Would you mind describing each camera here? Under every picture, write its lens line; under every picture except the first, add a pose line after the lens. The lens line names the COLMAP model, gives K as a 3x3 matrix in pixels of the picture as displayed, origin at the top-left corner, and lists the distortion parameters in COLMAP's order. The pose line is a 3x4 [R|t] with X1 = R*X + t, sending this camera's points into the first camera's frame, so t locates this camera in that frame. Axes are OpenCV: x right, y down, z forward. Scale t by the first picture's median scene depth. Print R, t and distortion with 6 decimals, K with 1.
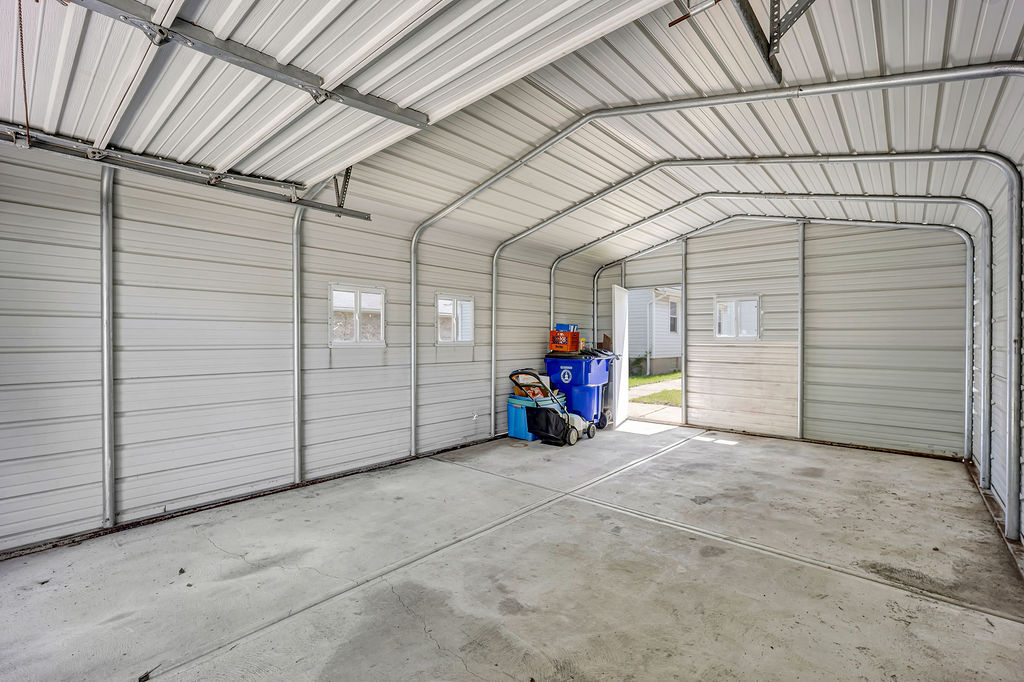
lens RADIAL K [[446.9, 0, 513.2], [0, 446.9, 340.9], [0, 0, 1]] dist [-0.009094, 0.000513]
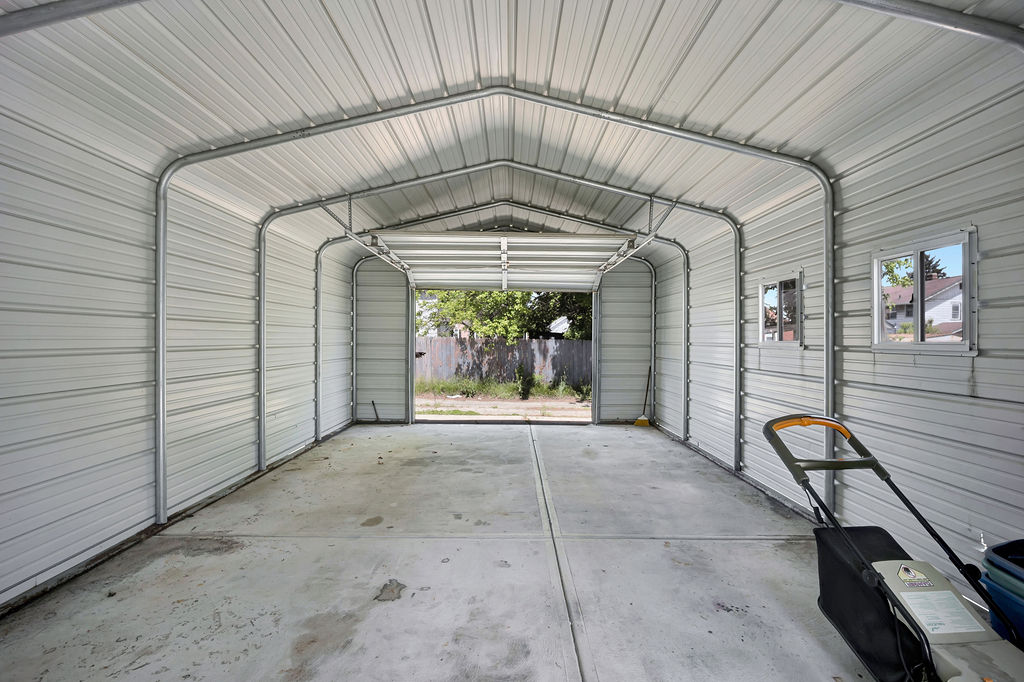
lens RADIAL K [[446.9, 0, 512.7], [0, 446.9, 340.1], [0, 0, 1]] dist [-0.009094, 0.000513]
pose [[-0.745503, 0.000617, -0.666502, 0.561289], [-0.002144, 0.999992, 0.003325, -0.002609], [0.666499, 0.003908, -0.745496, 1.246998]]
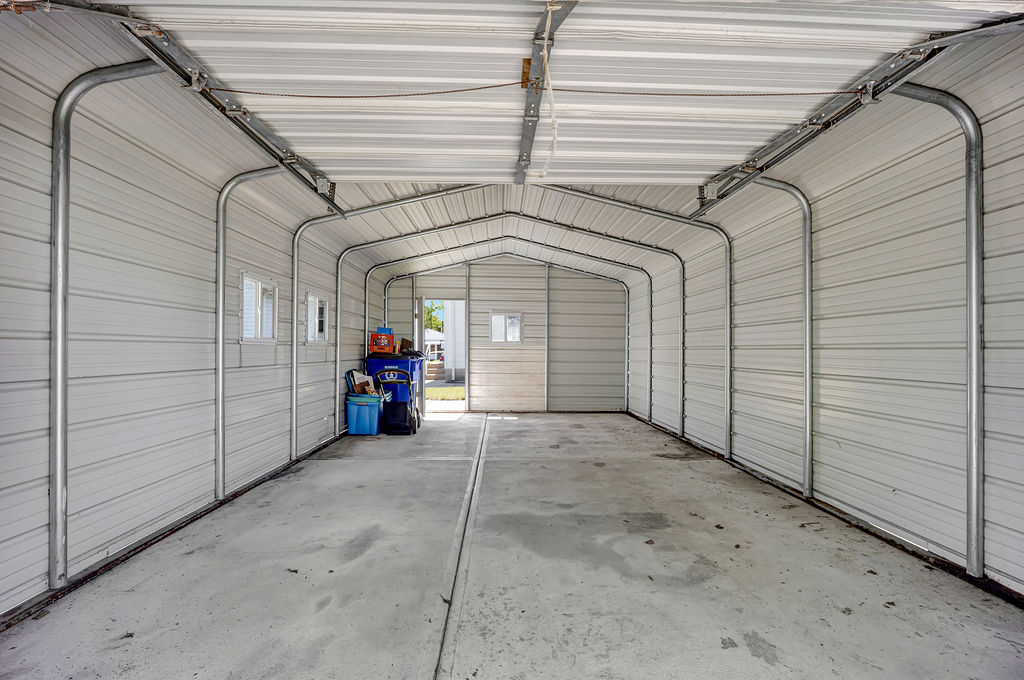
lens RADIAL K [[446.9, 0, 508.2], [0, 446.9, 346.4], [0, 0, 1]] dist [-0.009094, 0.000513]
pose [[0.734006, 0.010969, 0.679055, -0.569246], [-0.005268, 0.999931, -0.010458, 0.024833], [-0.679123, 0.004099, 0.734013, -0.007791]]
